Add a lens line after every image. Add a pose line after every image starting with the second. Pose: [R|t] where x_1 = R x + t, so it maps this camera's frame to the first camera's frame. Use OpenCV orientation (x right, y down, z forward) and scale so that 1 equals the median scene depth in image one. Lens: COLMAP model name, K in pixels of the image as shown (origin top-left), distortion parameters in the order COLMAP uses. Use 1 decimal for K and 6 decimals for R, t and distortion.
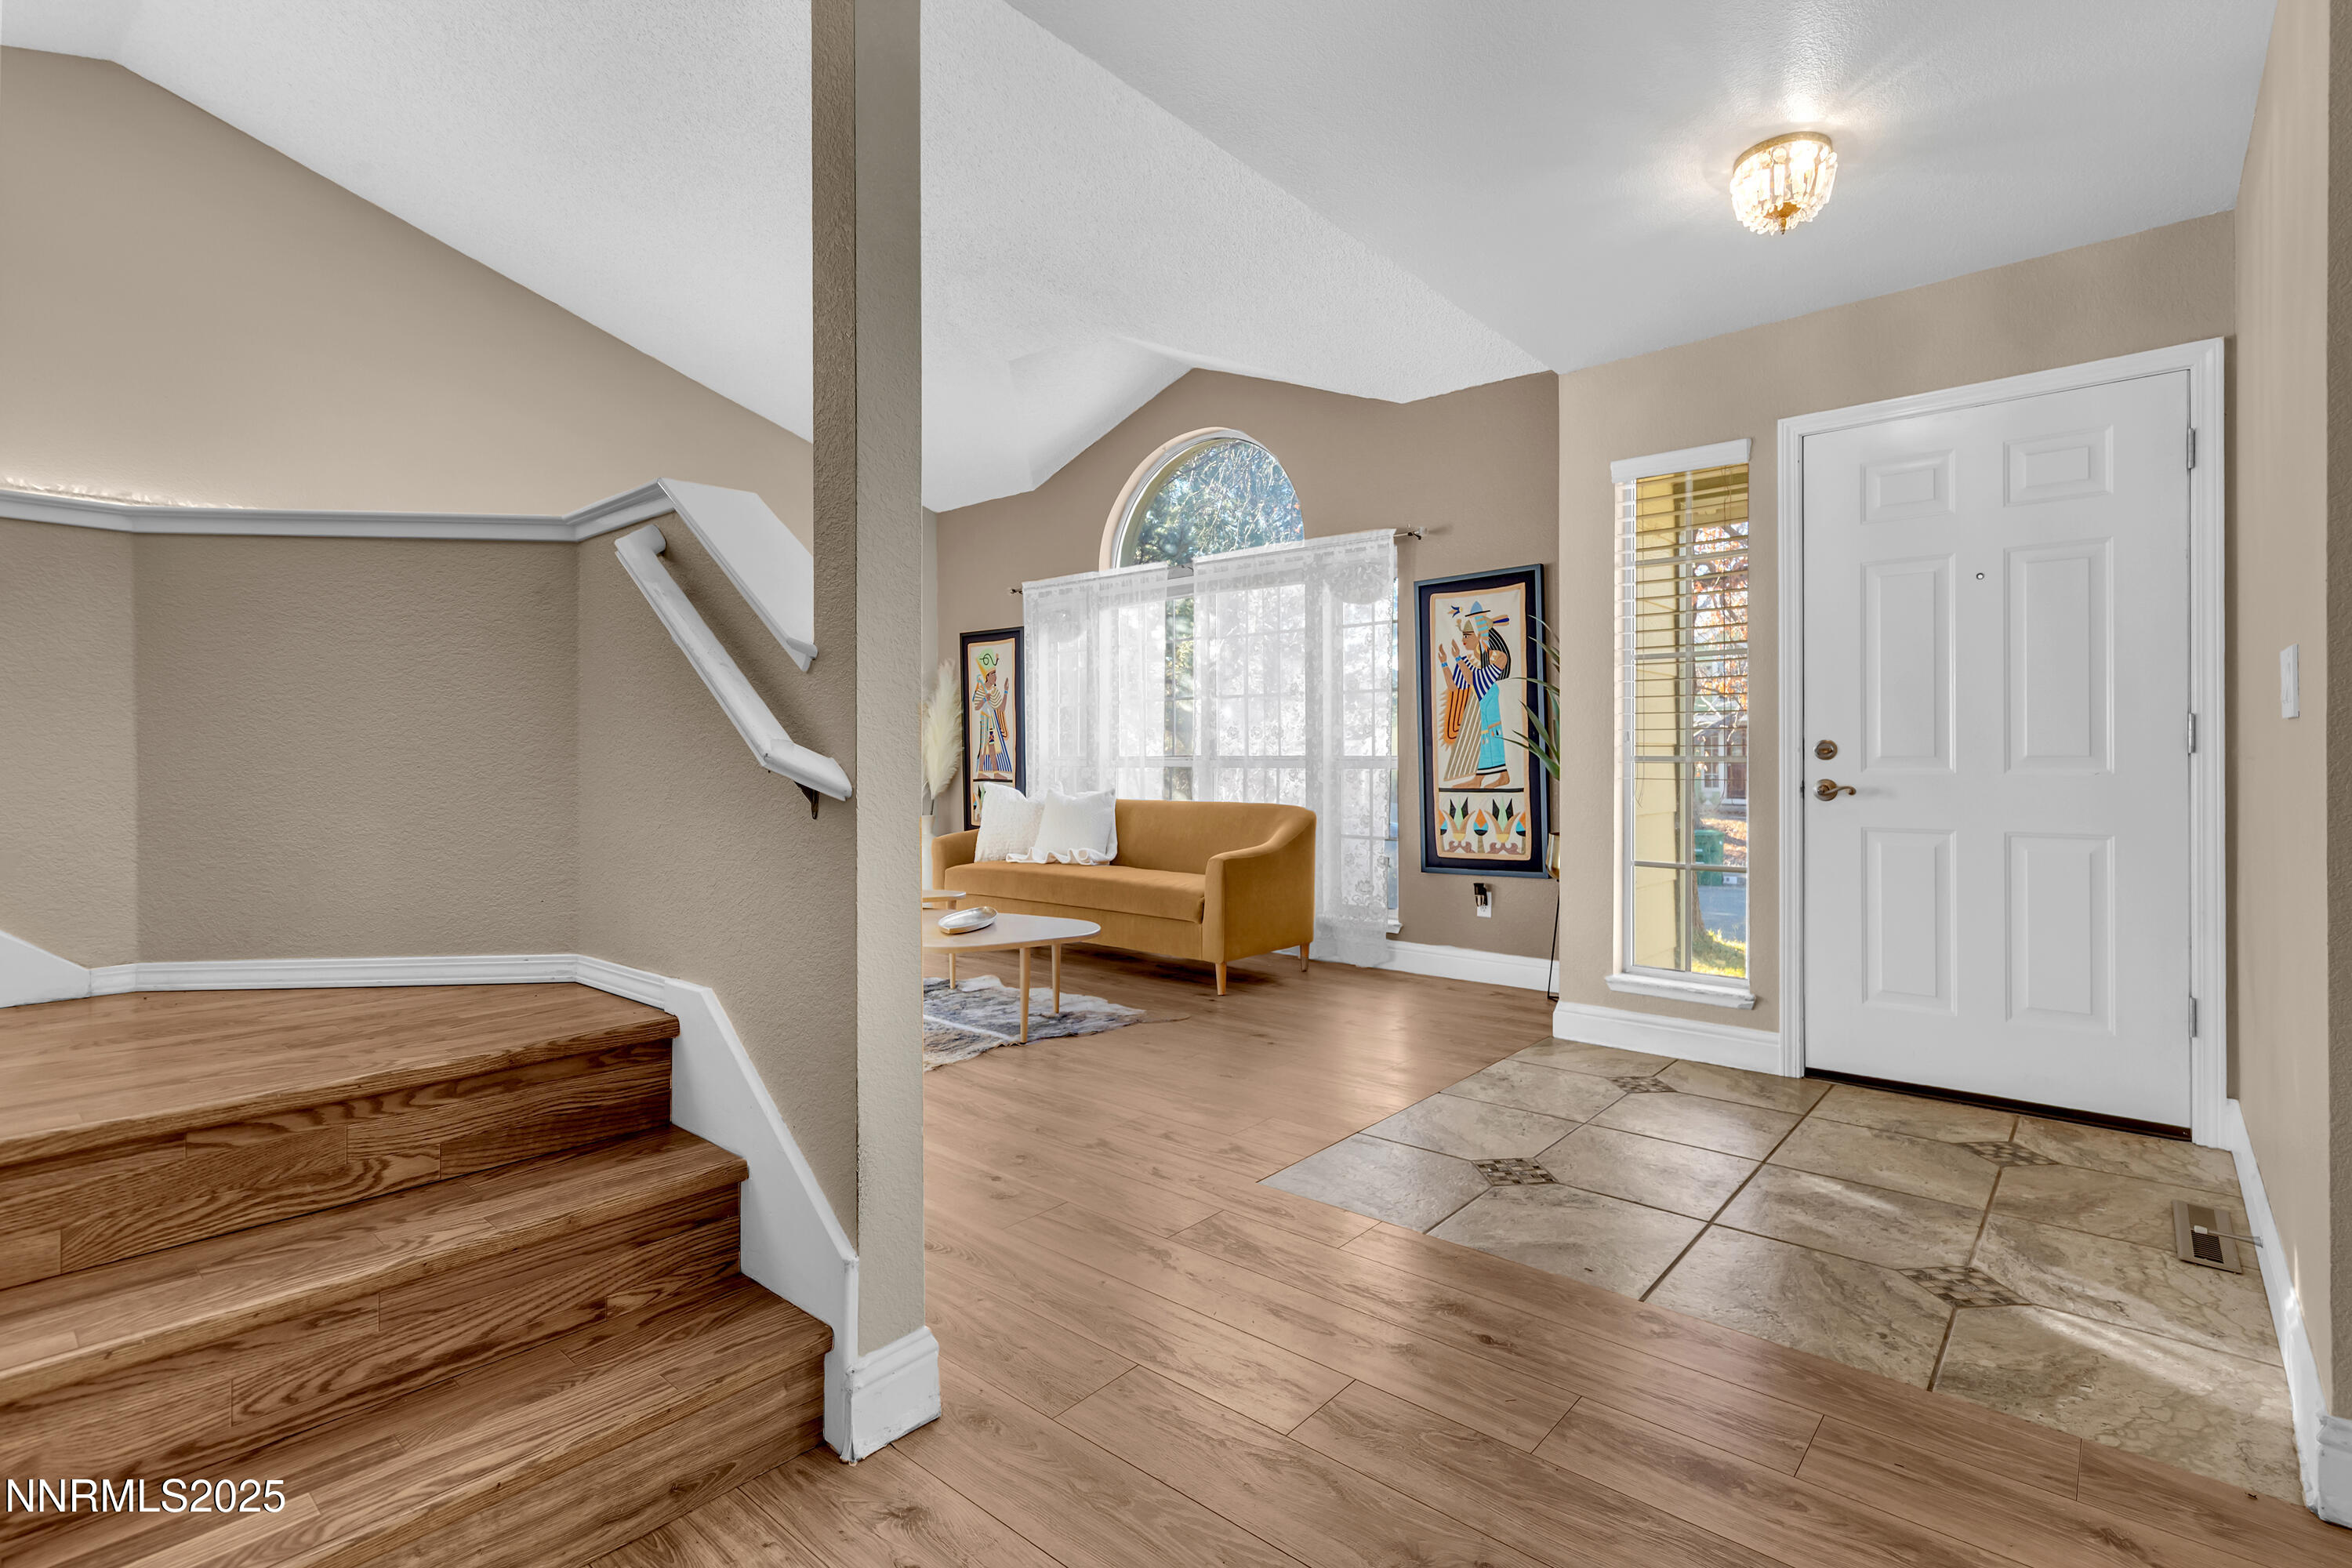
lens RADIAL K [[1079.1, 0, 1187.3], [0, 1079.1, 754.1], [0, 0, 1]] dist [-0.001617, -0.000055]
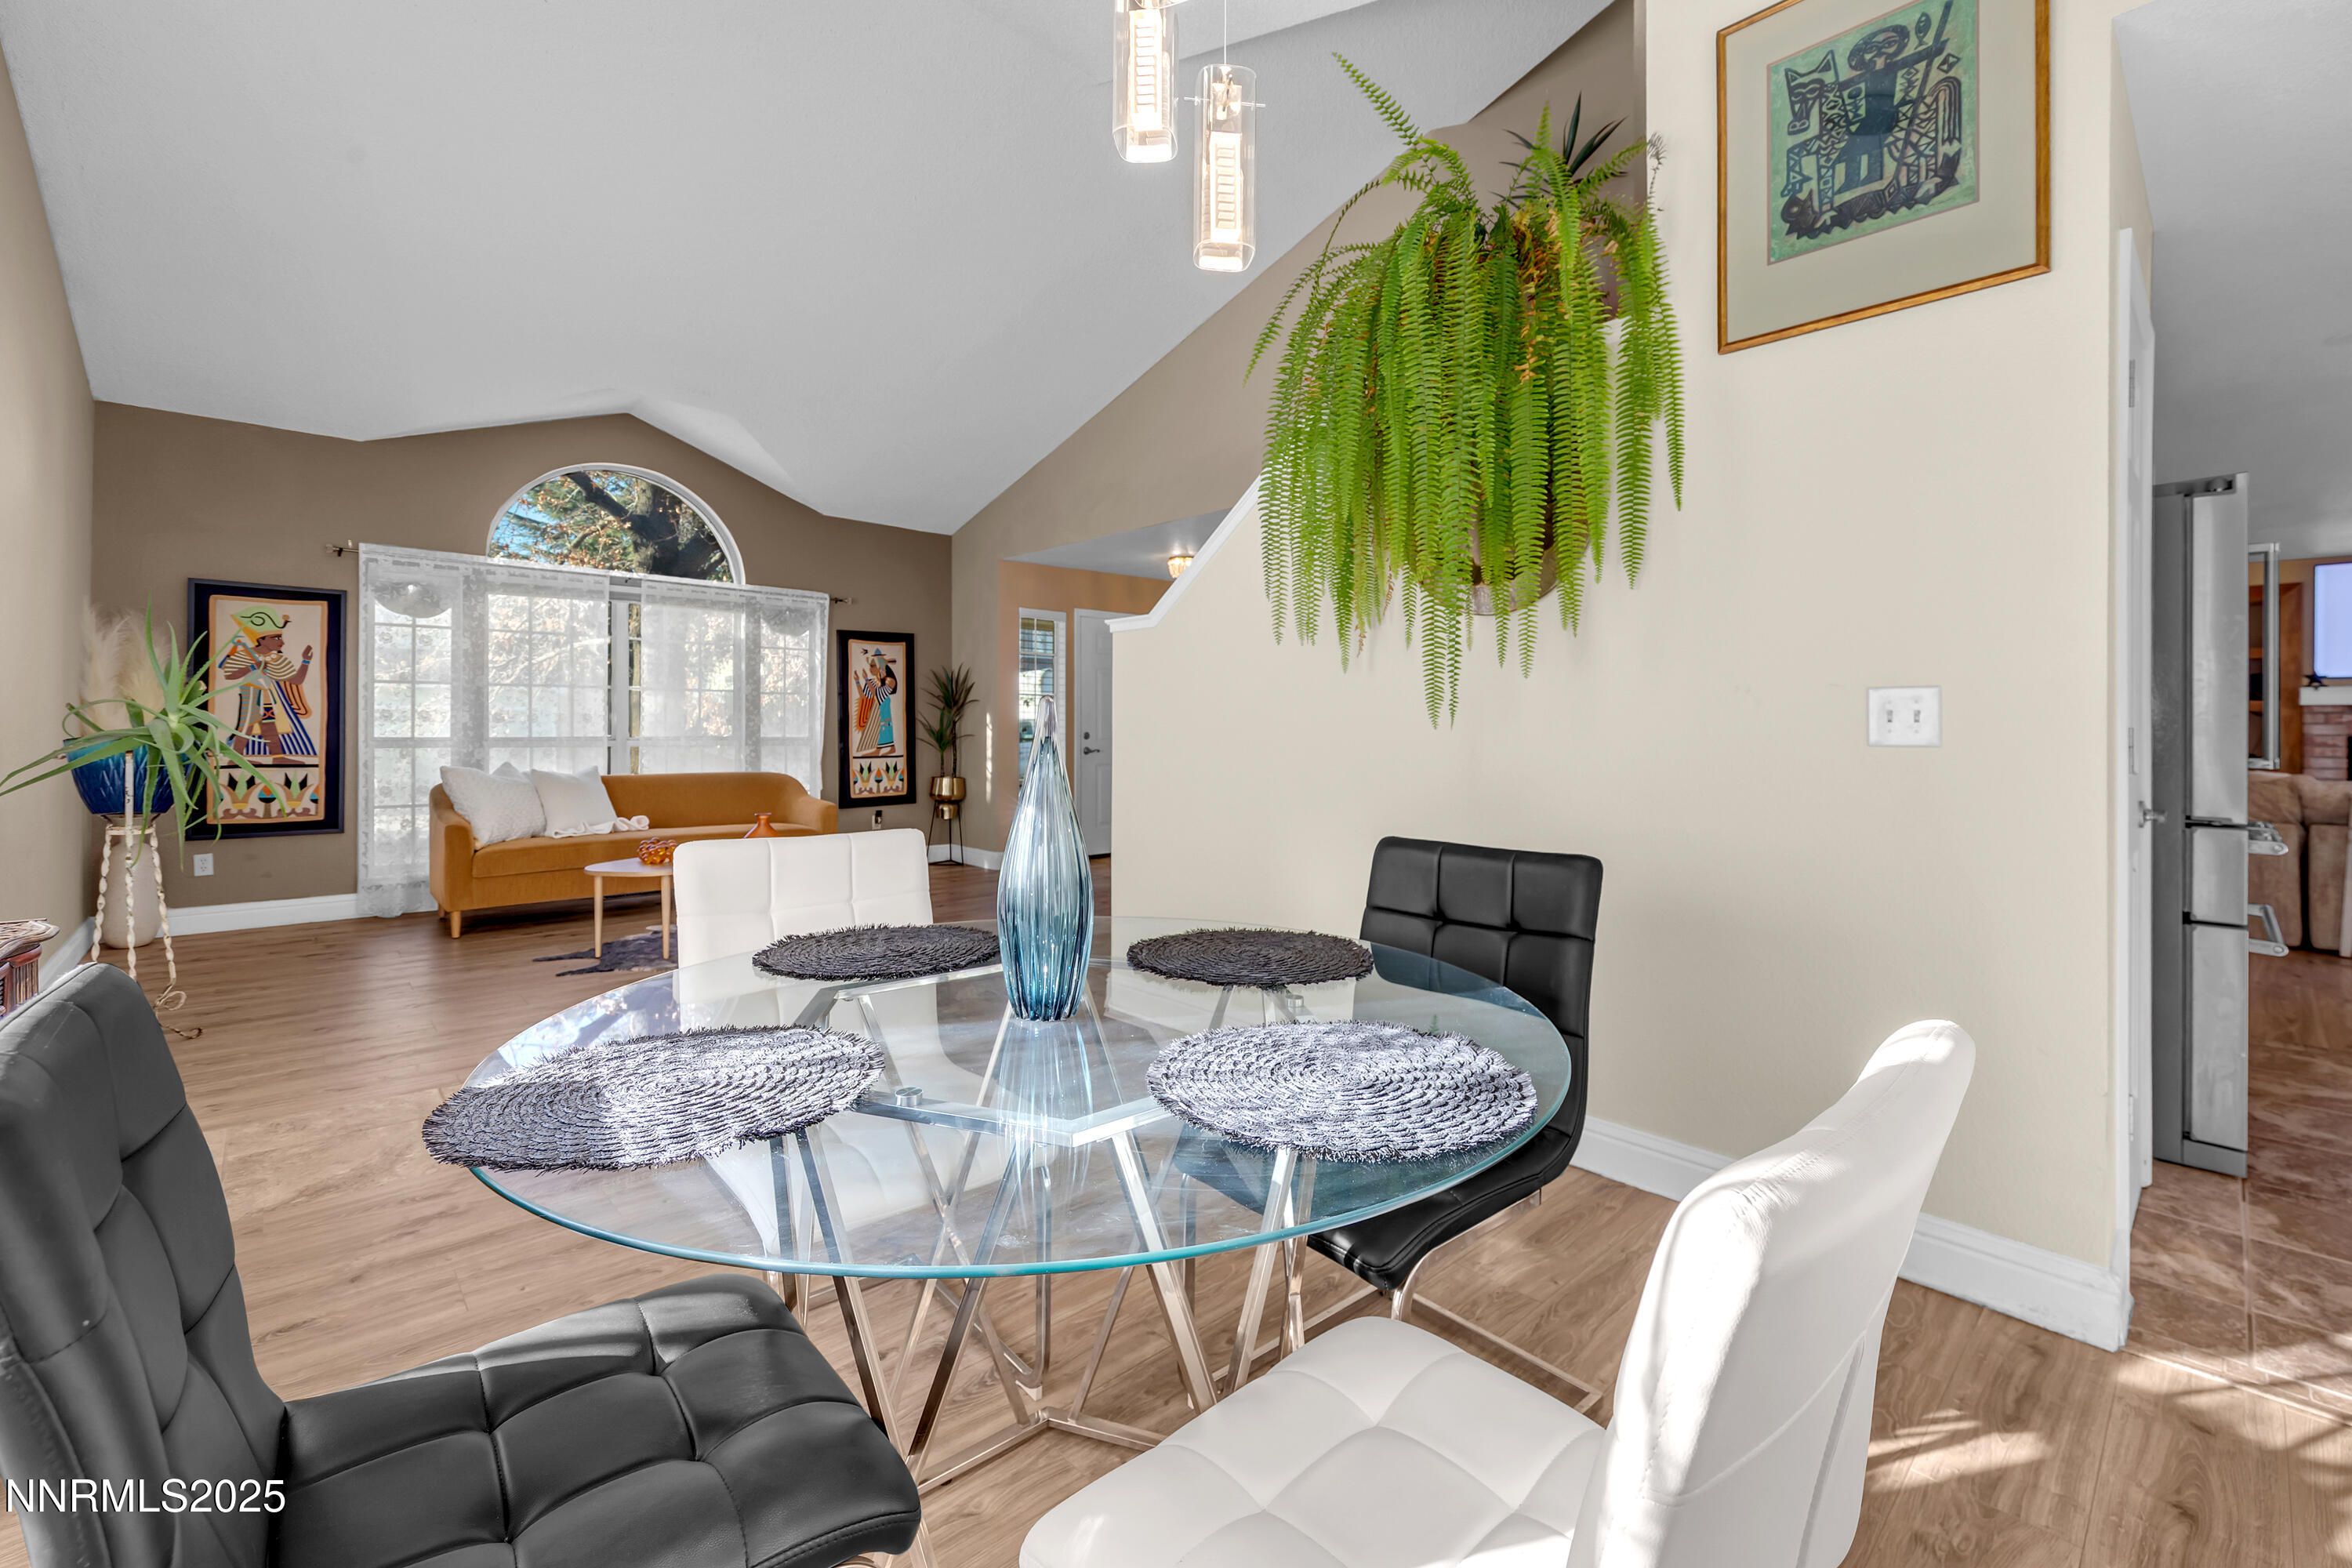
lens RADIAL K [[1003.9, 0, 1210.3], [0, 1003.9, 731.0], [0, 0, 1]] dist [0.000608, -0.000070]
pose [[0.119710, 0.005908, 0.992791, -1.276582], [-0.004218, 0.999976, -0.005443, -0.001918], [-0.992800, -0.003536, 0.119733, 0.278415]]
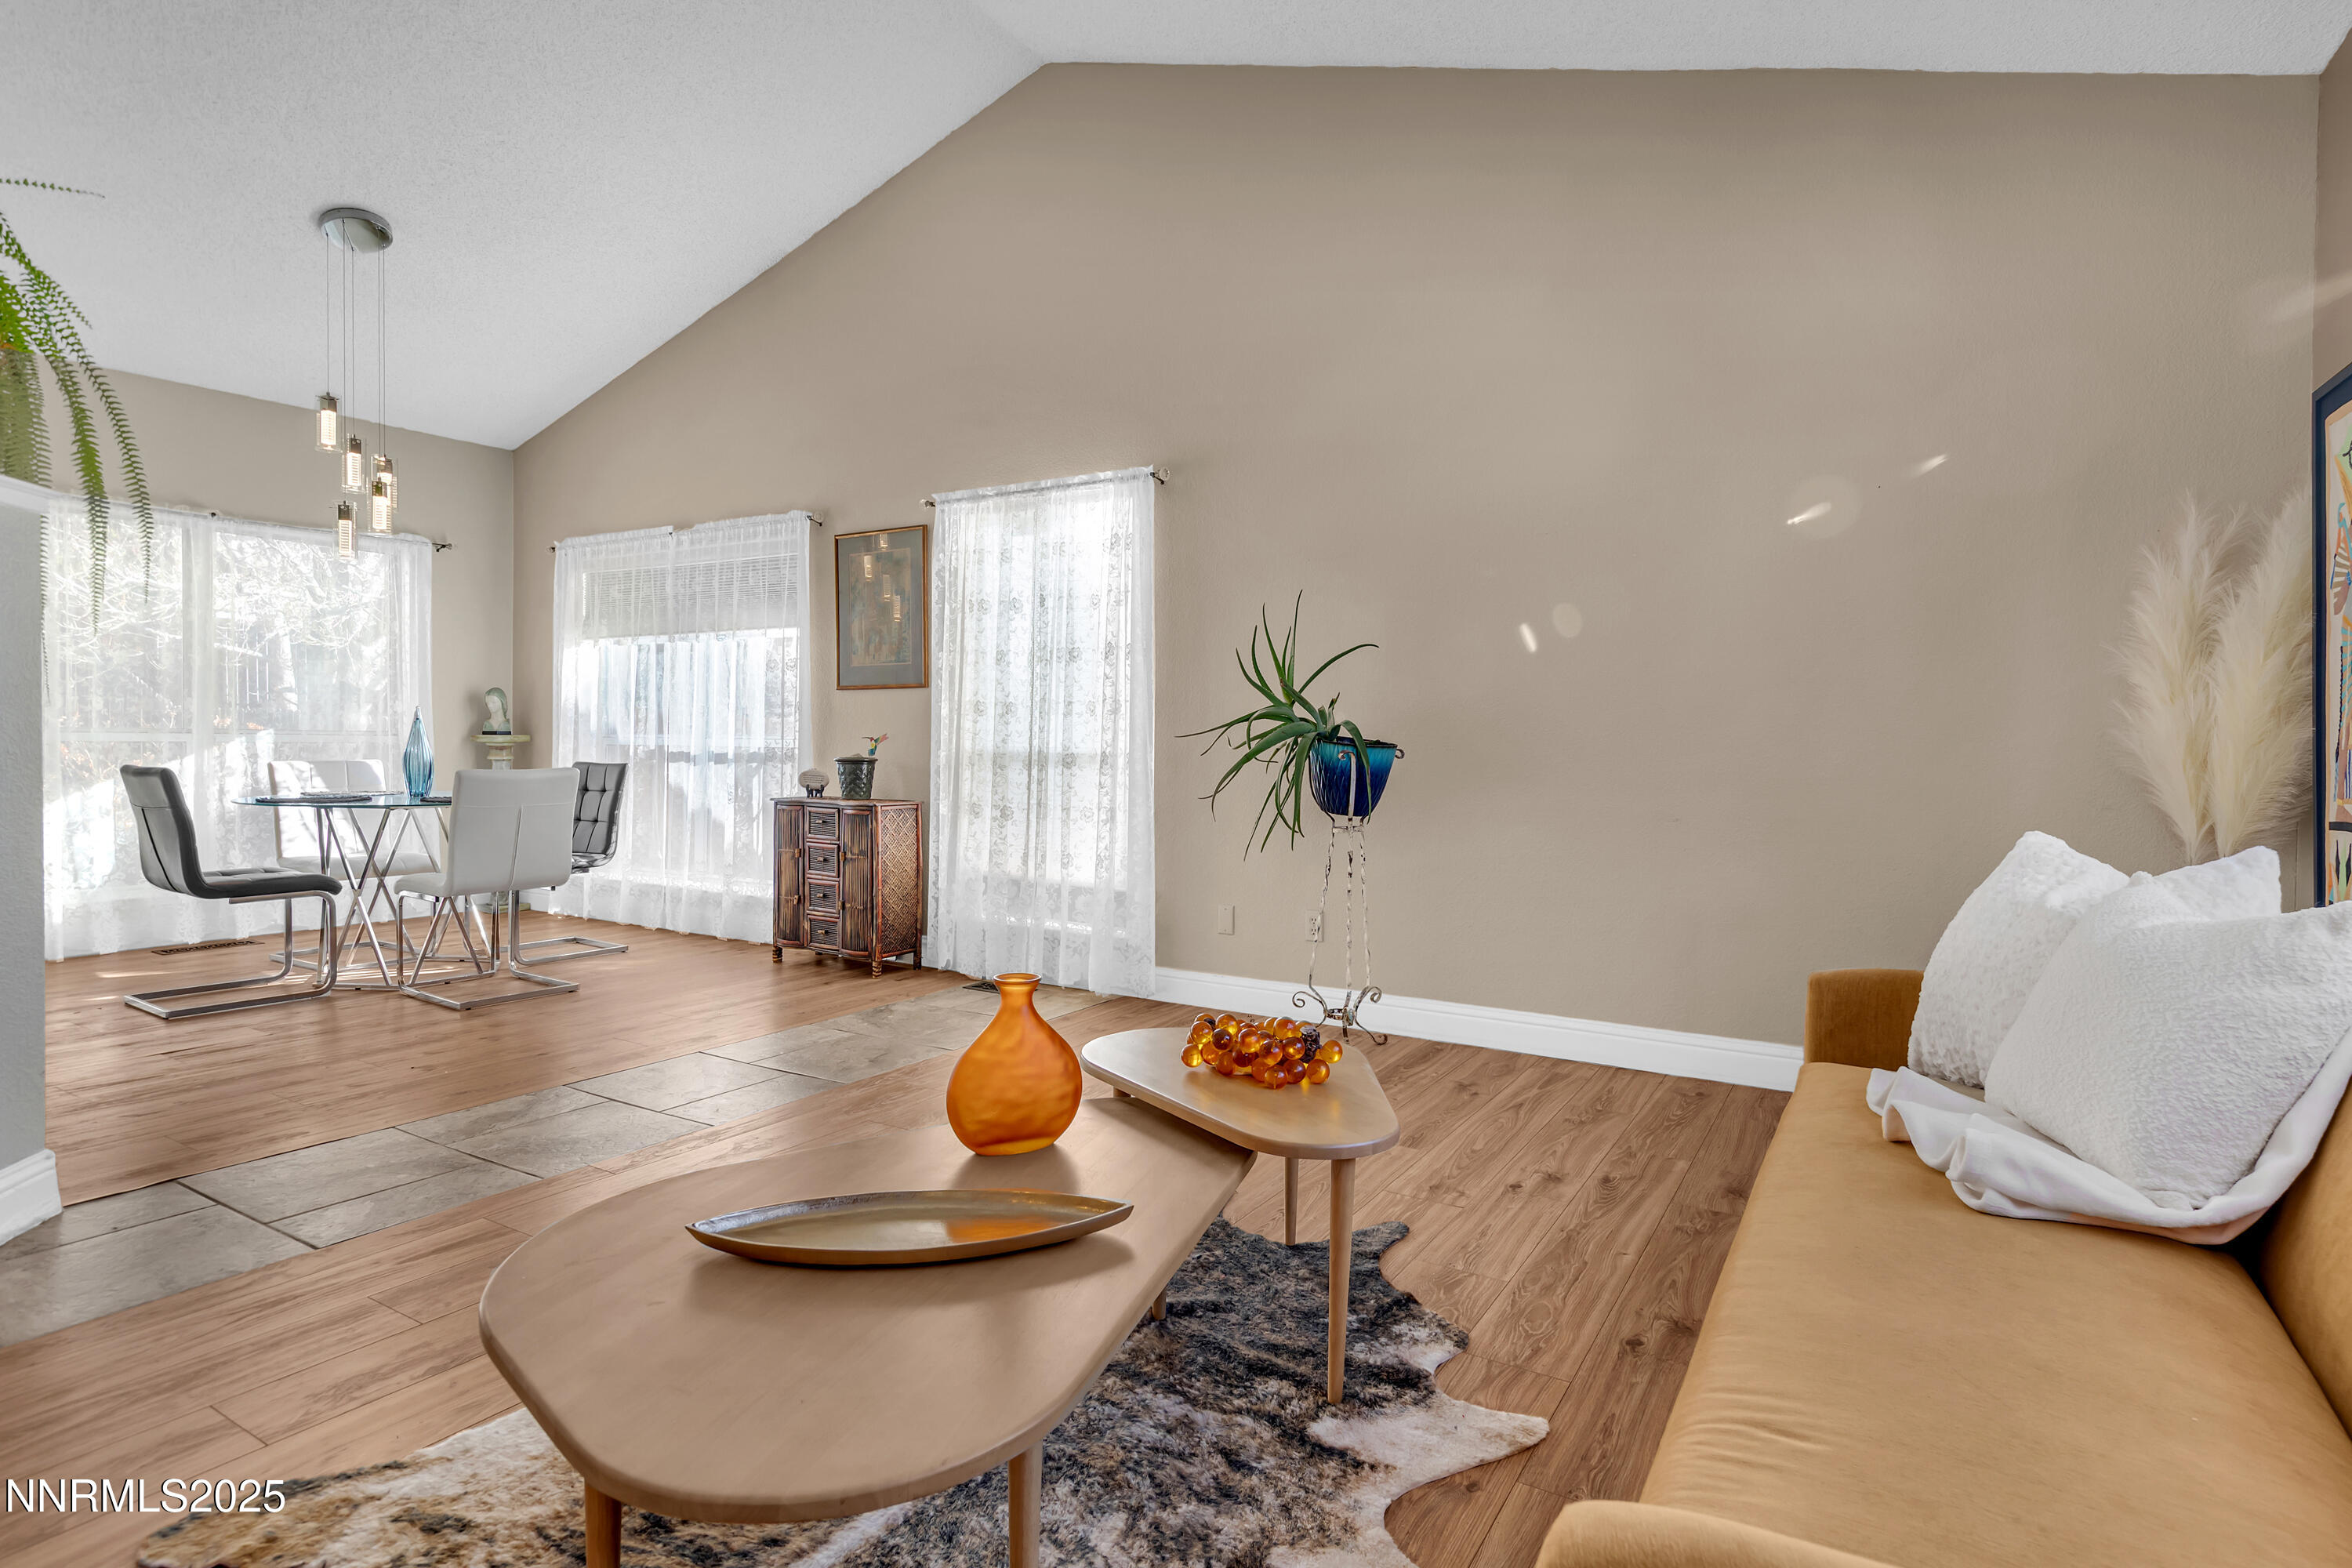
lens RADIAL K [[1171.4, 0, 1230.9], [0, 1171.4, 777.9], [0, 0, 1]] dist [0.000389, 0.000009]
pose [[0.185968, 0.036159, -0.981890, 0.149710], [-0.009209, 0.999343, 0.035058, -0.001008], [0.982513, 0.002522, 0.186179, 0.899156]]
